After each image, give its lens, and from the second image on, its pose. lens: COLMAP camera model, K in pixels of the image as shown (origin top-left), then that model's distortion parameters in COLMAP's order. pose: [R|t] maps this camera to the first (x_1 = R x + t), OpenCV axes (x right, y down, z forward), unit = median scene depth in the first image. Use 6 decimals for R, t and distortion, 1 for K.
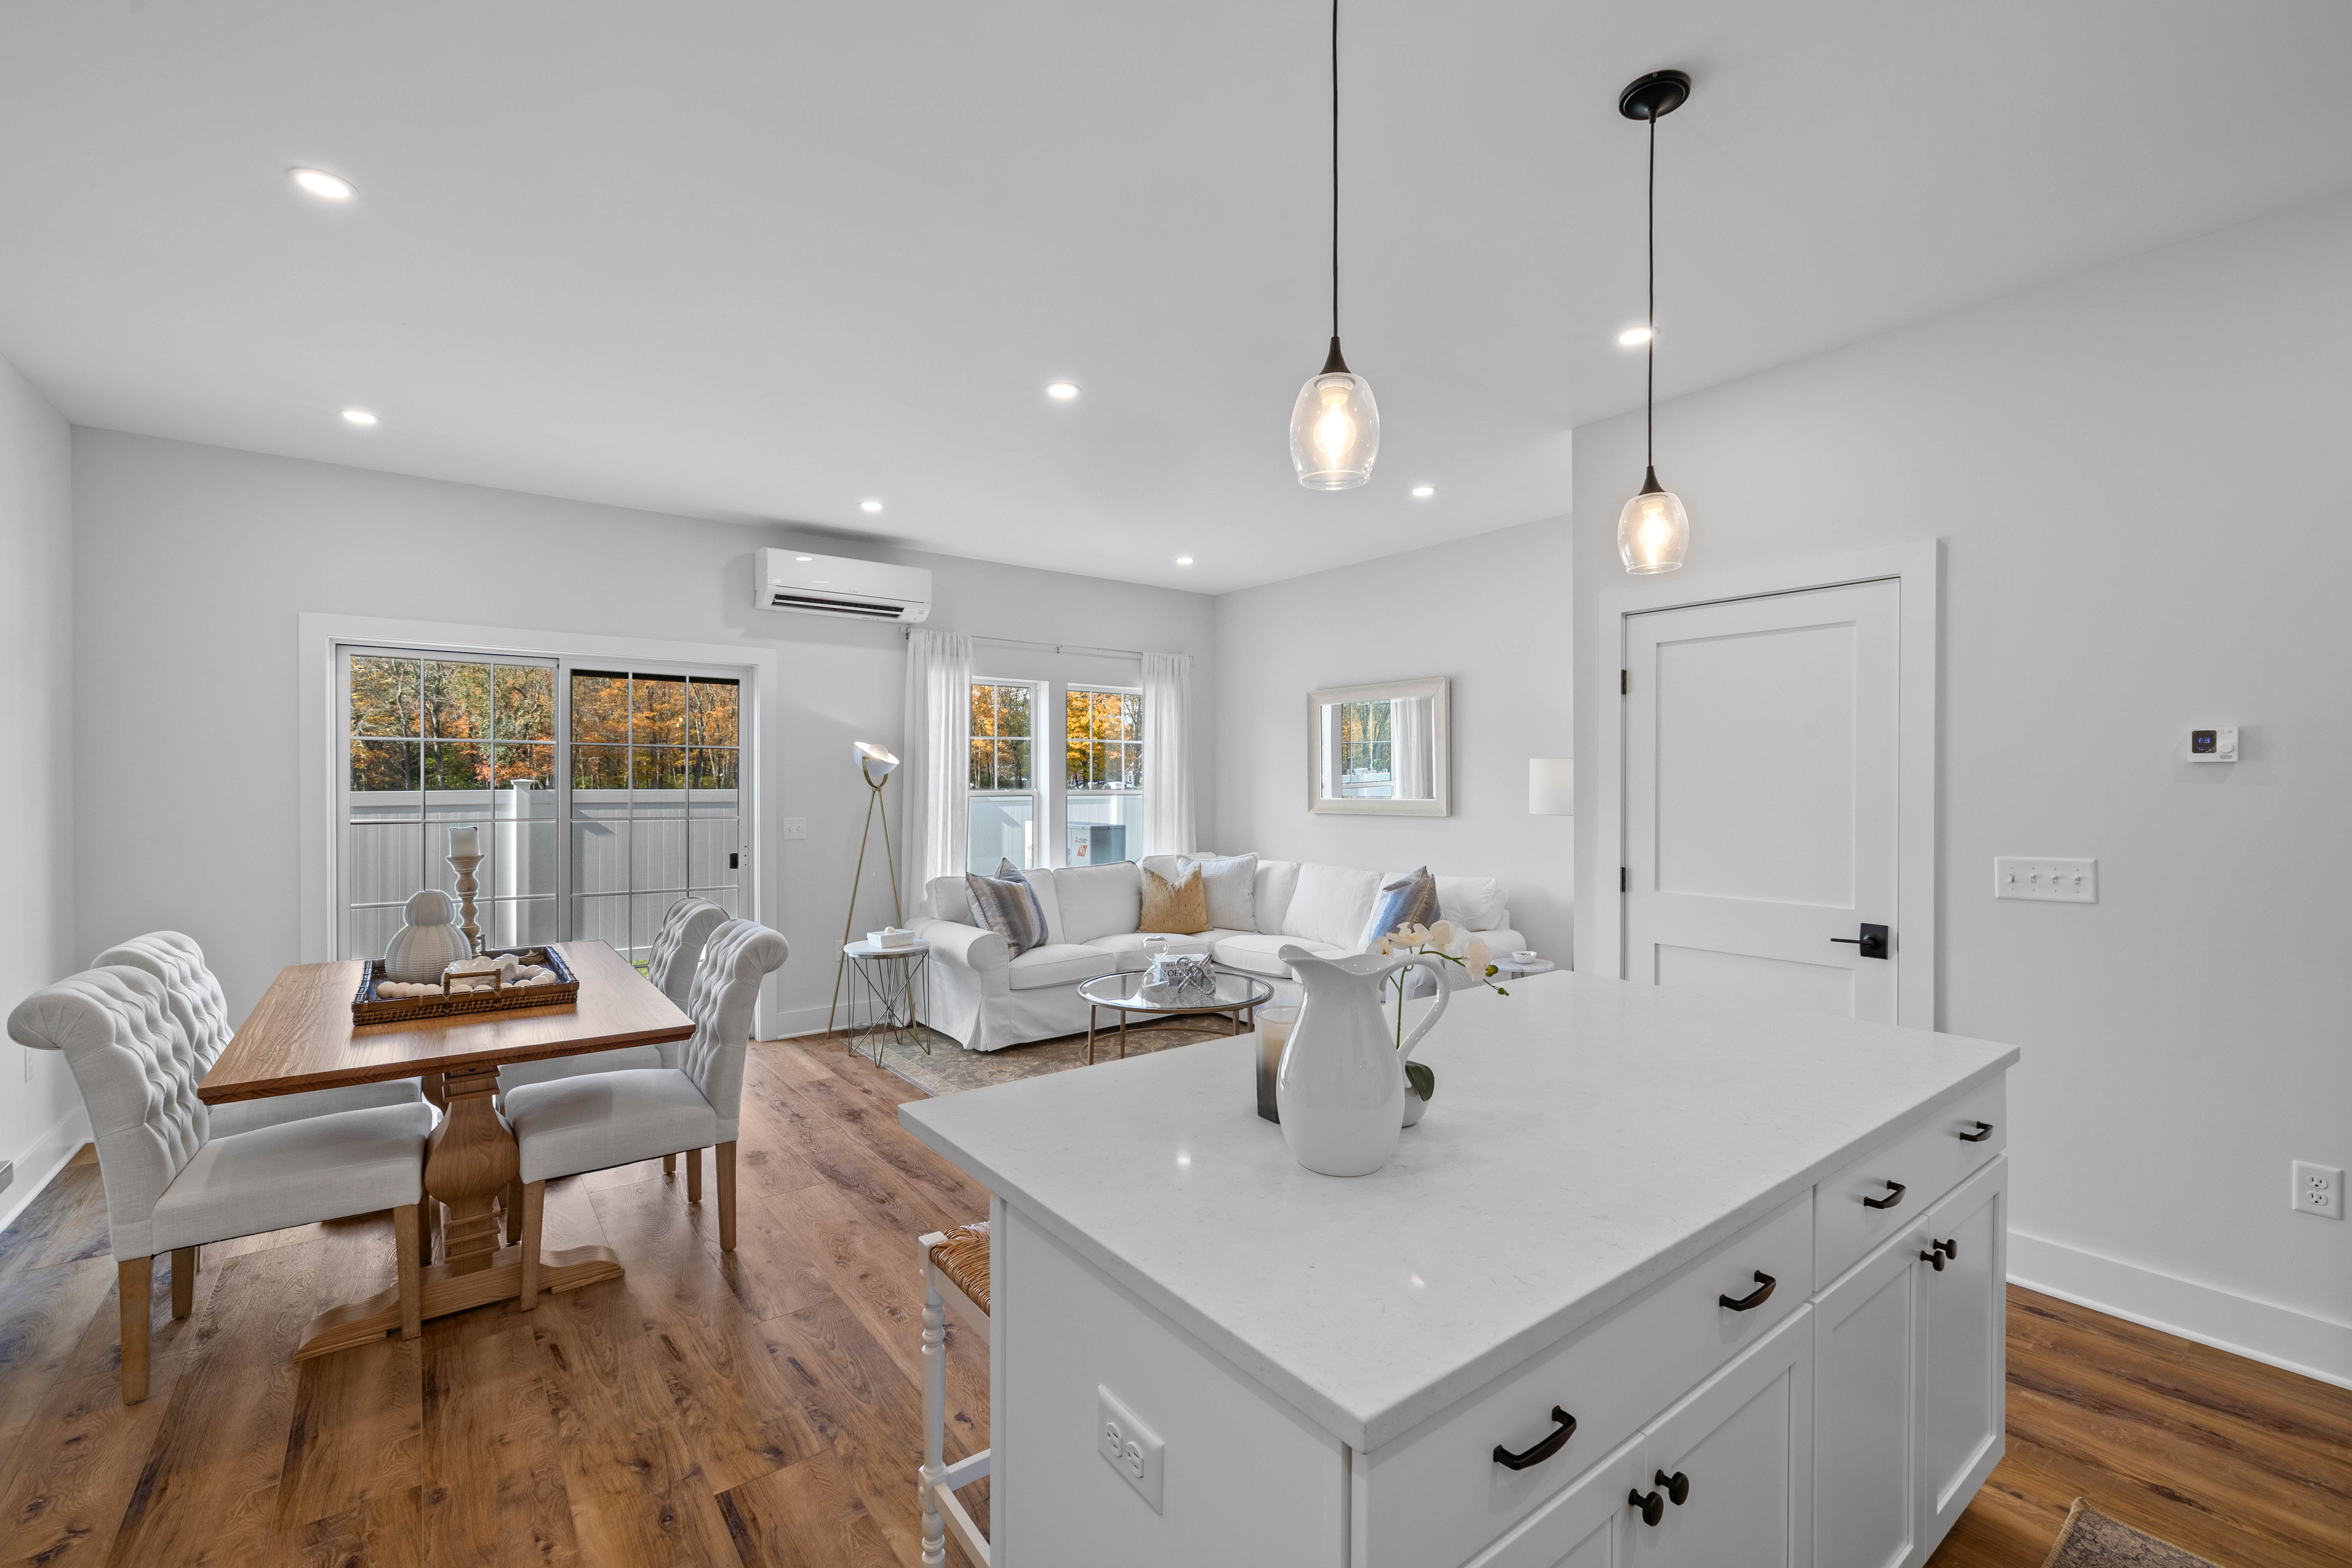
lens RADIAL K [[997.7, 0, 1170.5], [0, 997.7, 789.0], [0, 0, 1]] dist [0.000992, 0.000769]
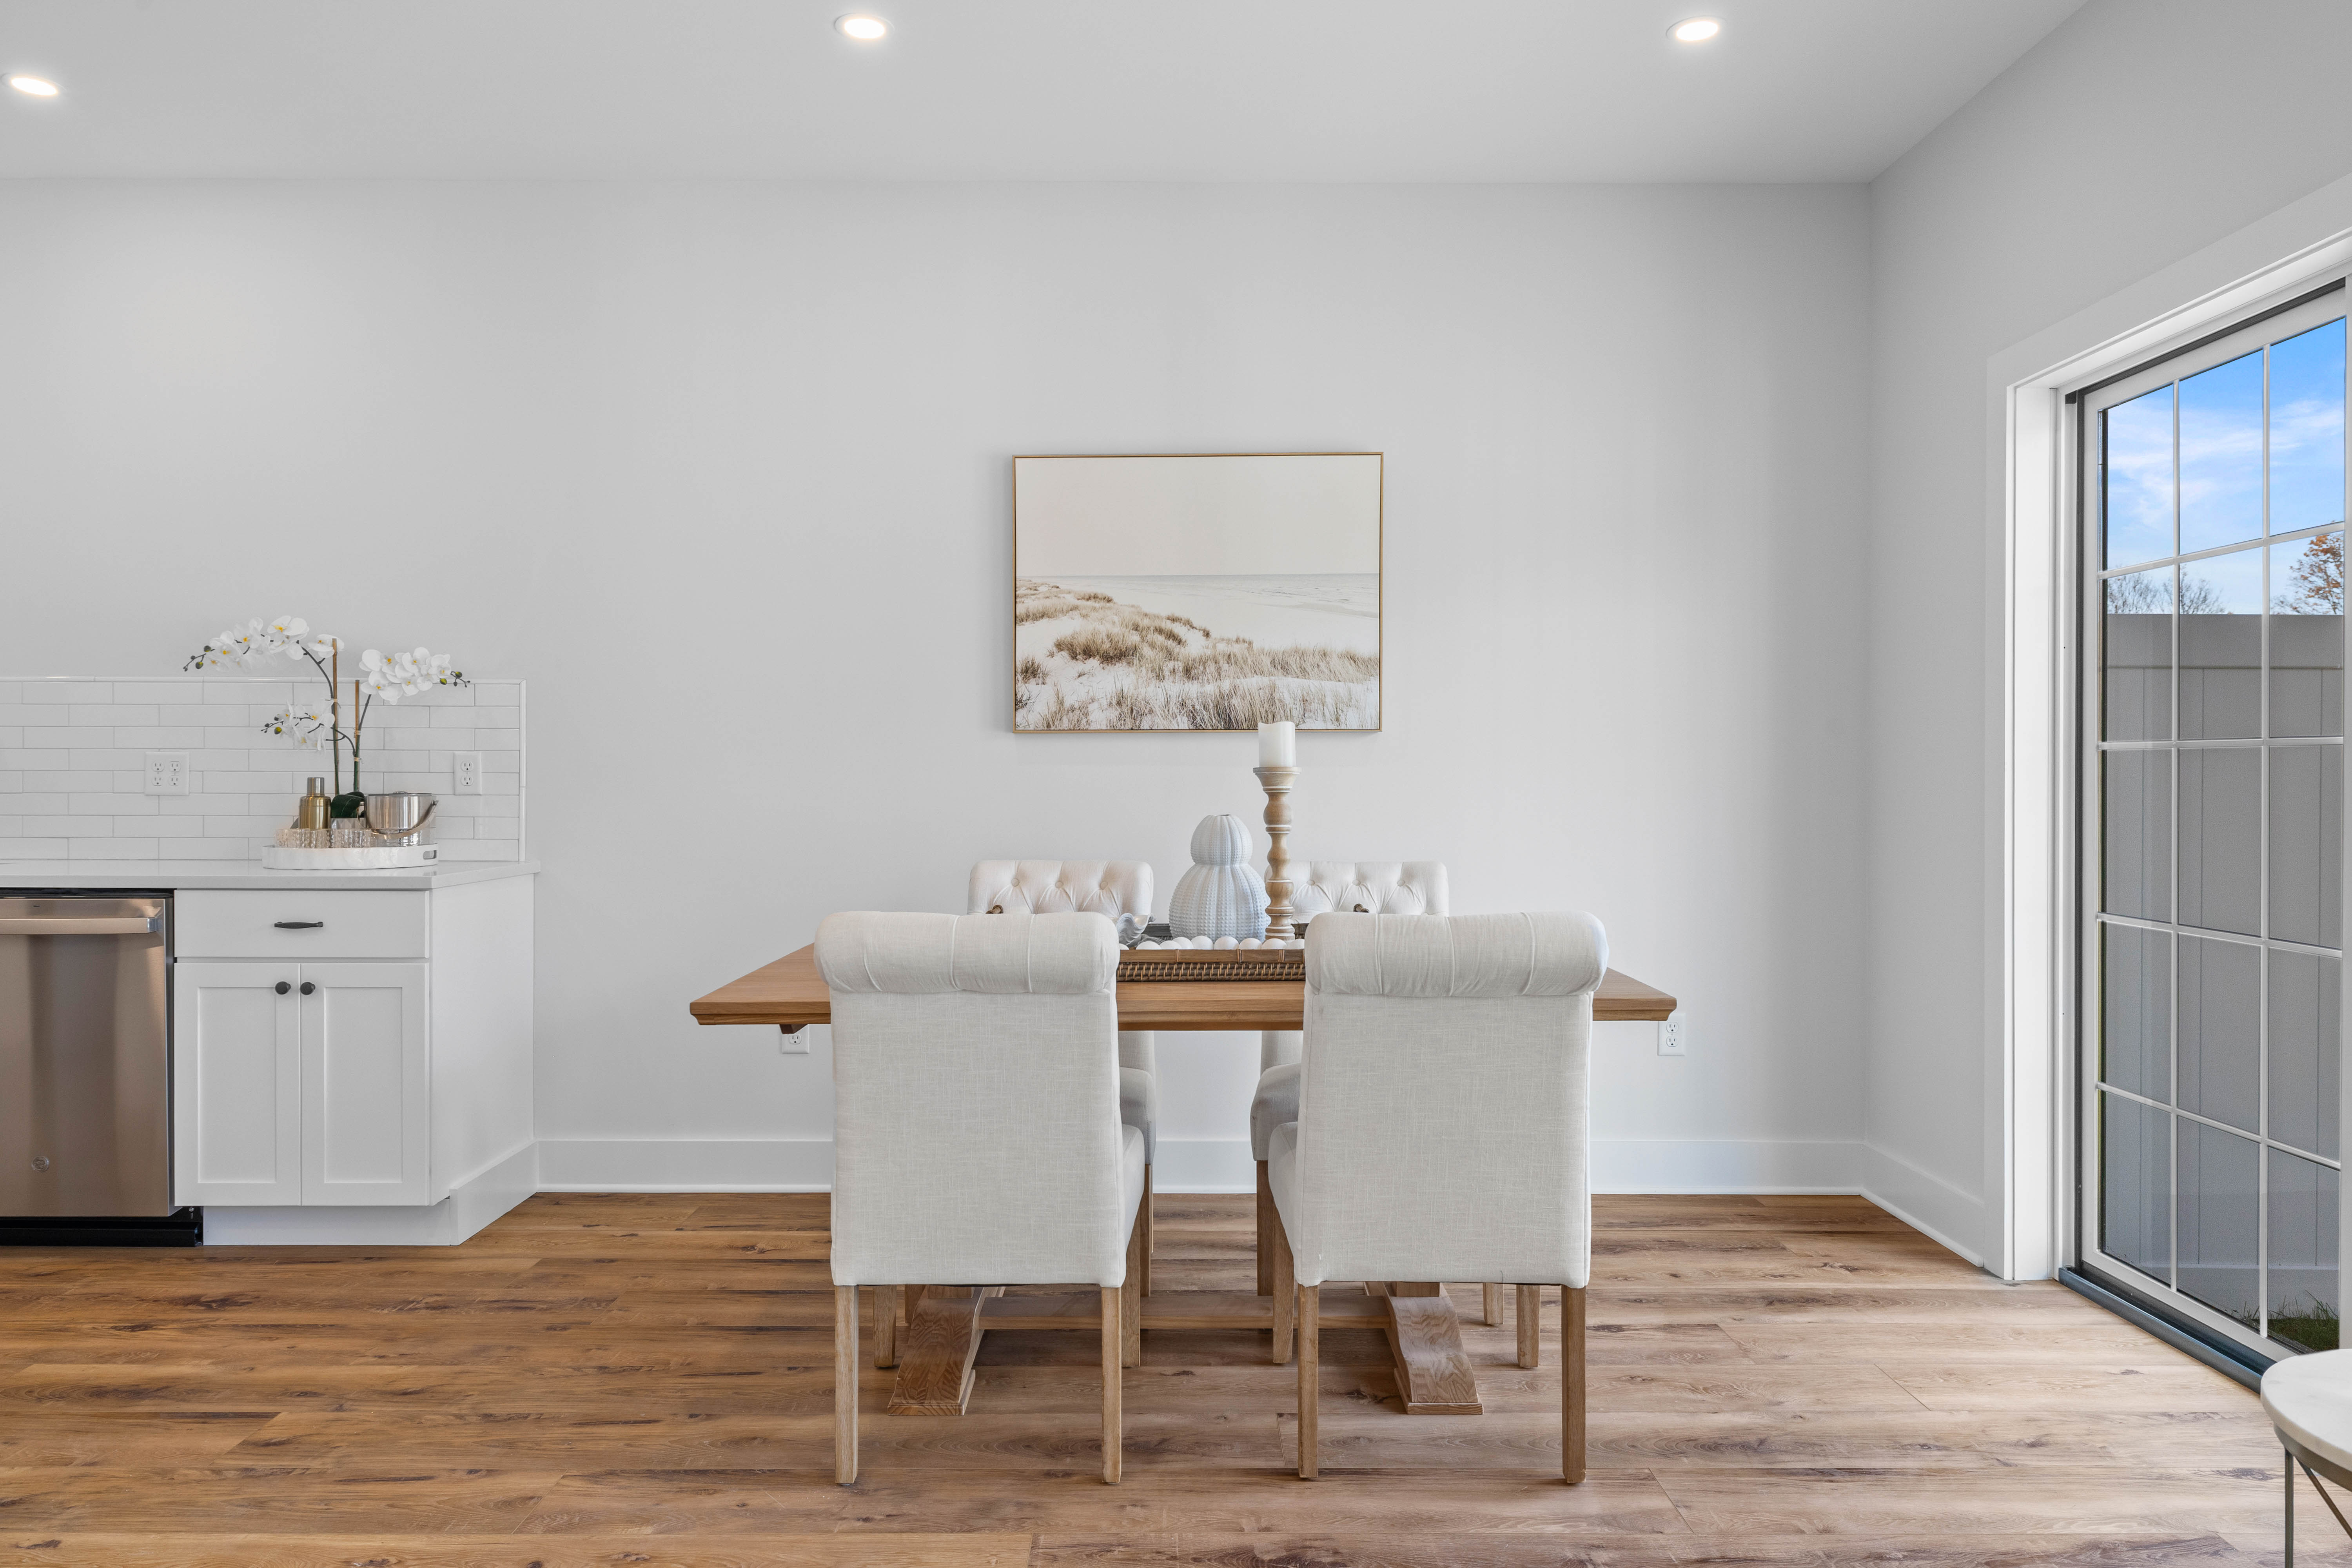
lens RADIAL K [[1574.9, 0, 1162.6], [0, 1574.9, 794.4], [0, 0, 1]] dist [0.000334, -0.001547]
pose [[-0.606831, 0.006049, -0.794808, 0.075439], [-0.009430, 0.999846, 0.014809, 0.043569], [0.794775, 0.016482, -0.606681, 0.962927]]
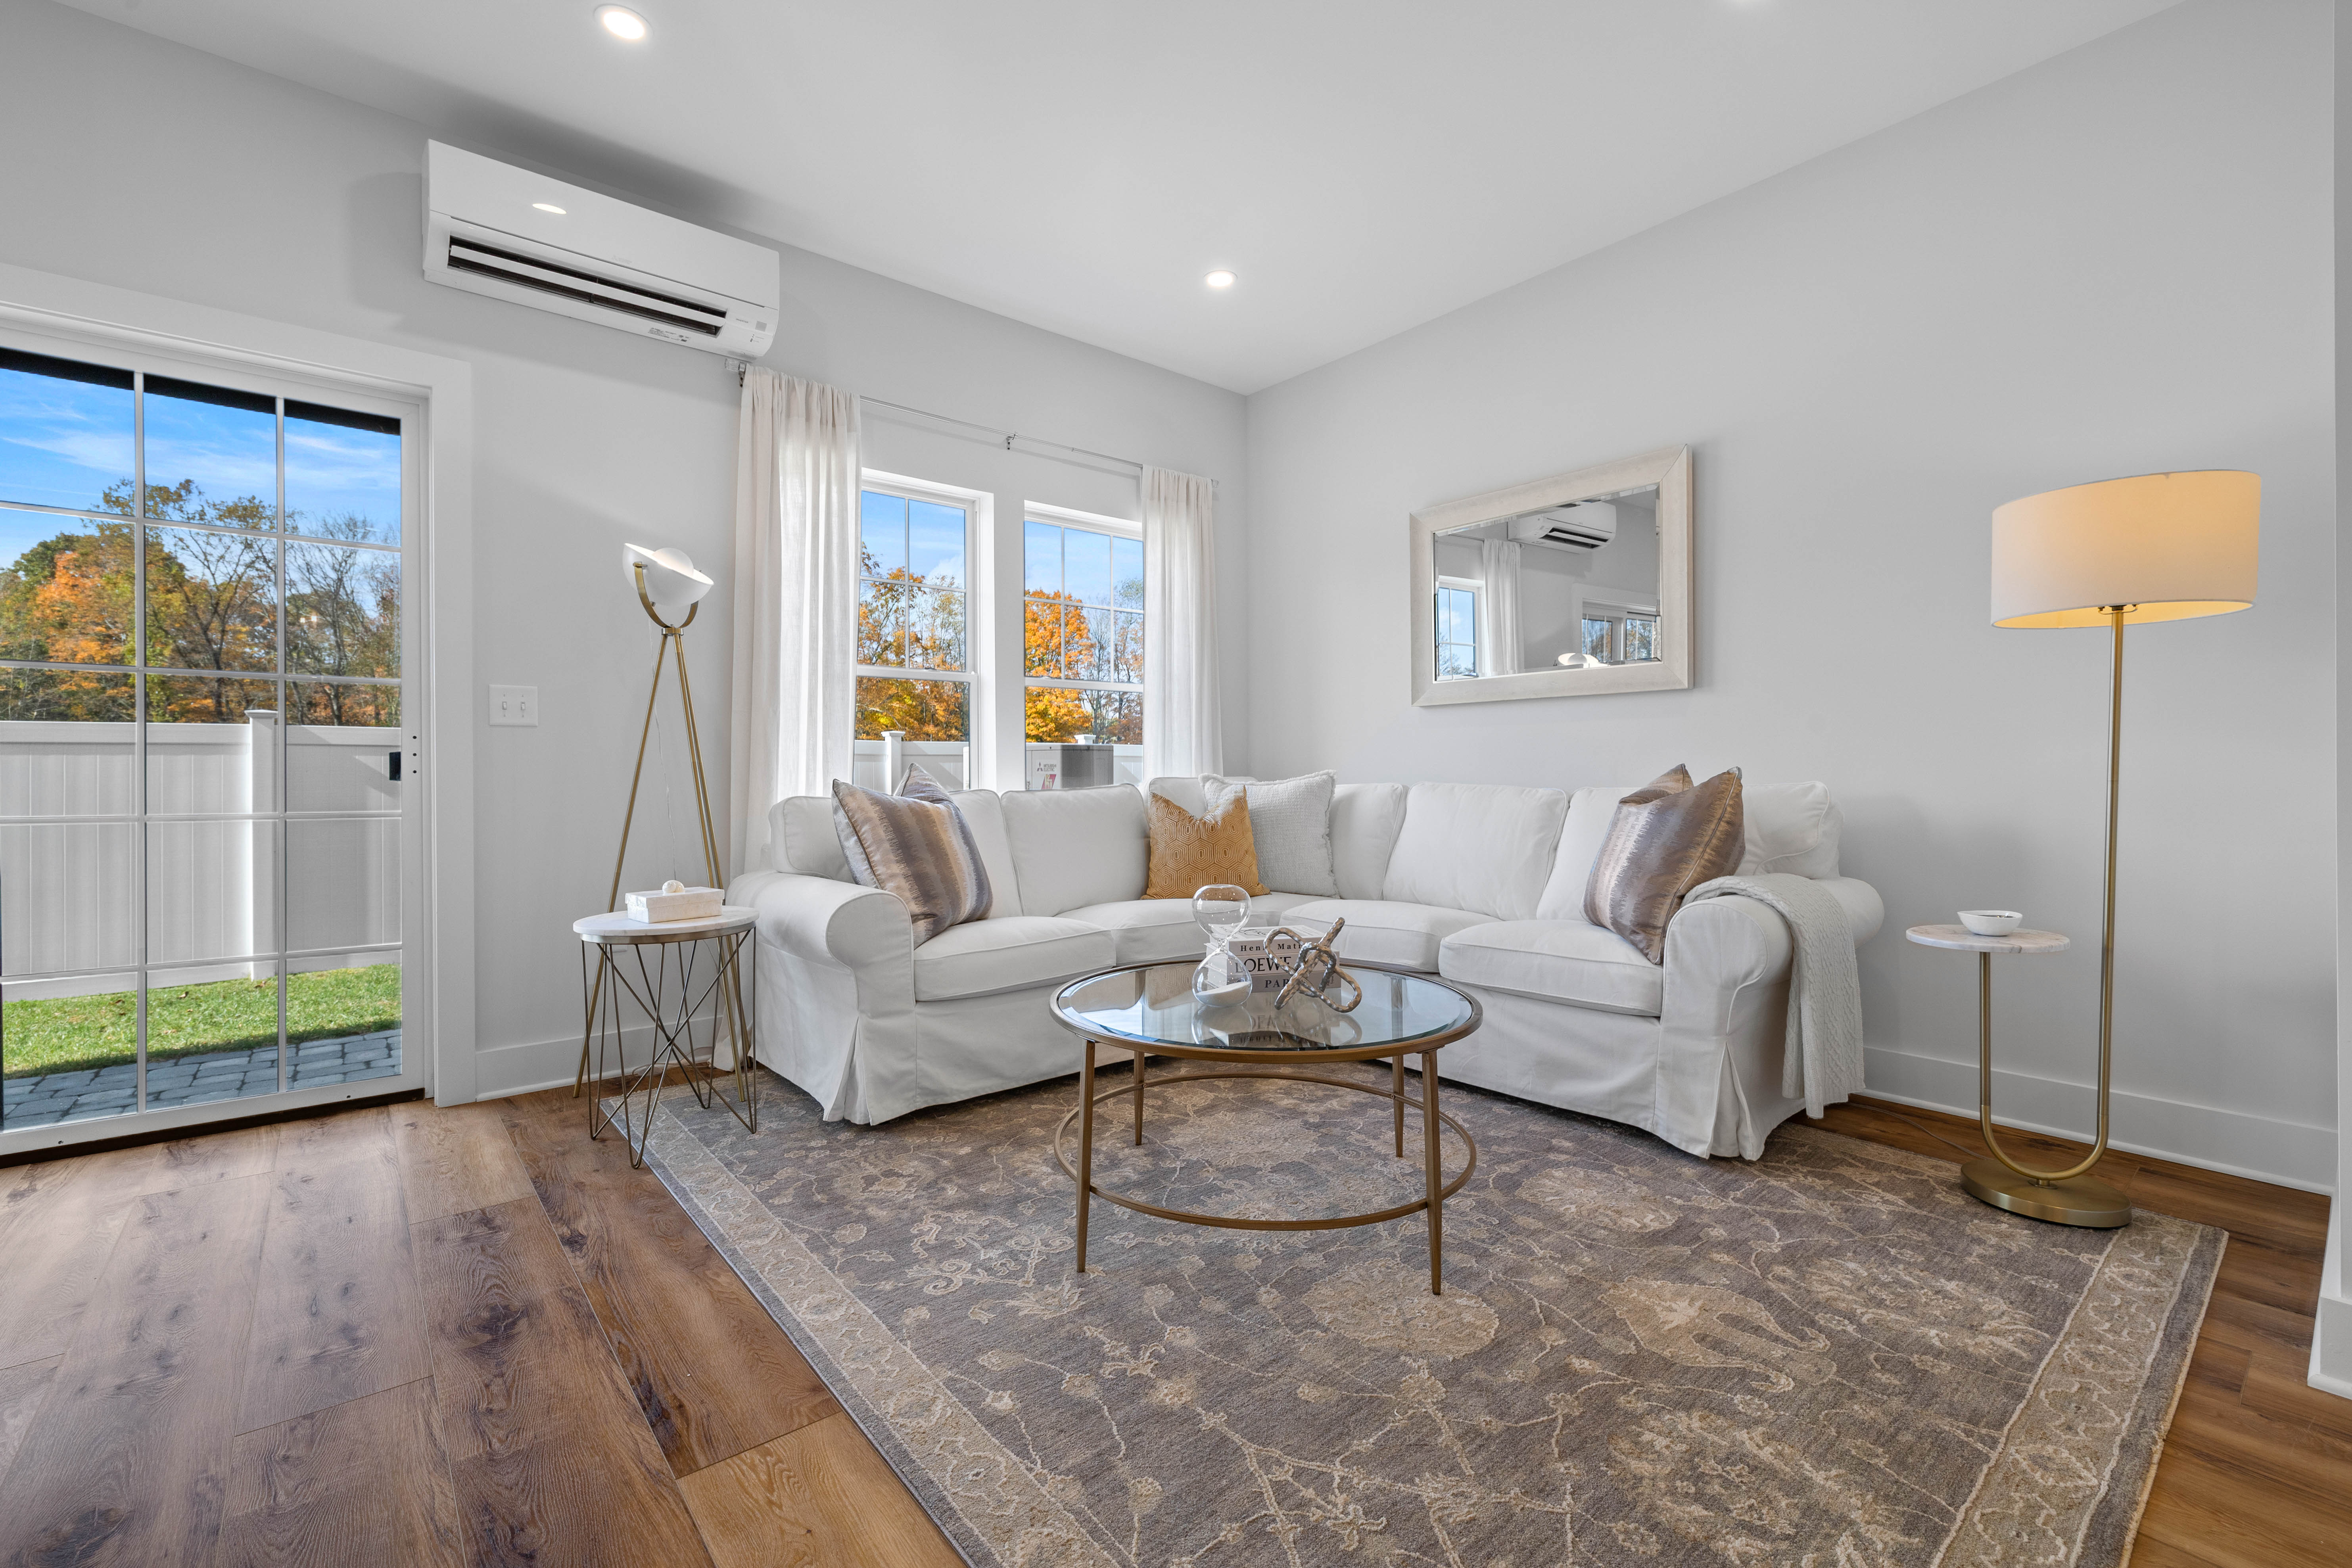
lens RADIAL K [[997.8, 0, 1170.6], [0, 997.8, 782.5], [0, 0, 1]] dist [0.000992, 0.000769]
pose [[0.999057, -0.004894, 0.043145, -0.051086], [0.004955, 0.999987, -0.001298, 0.089456], [-0.043138, 0.001511, 0.999068, 0.480952]]
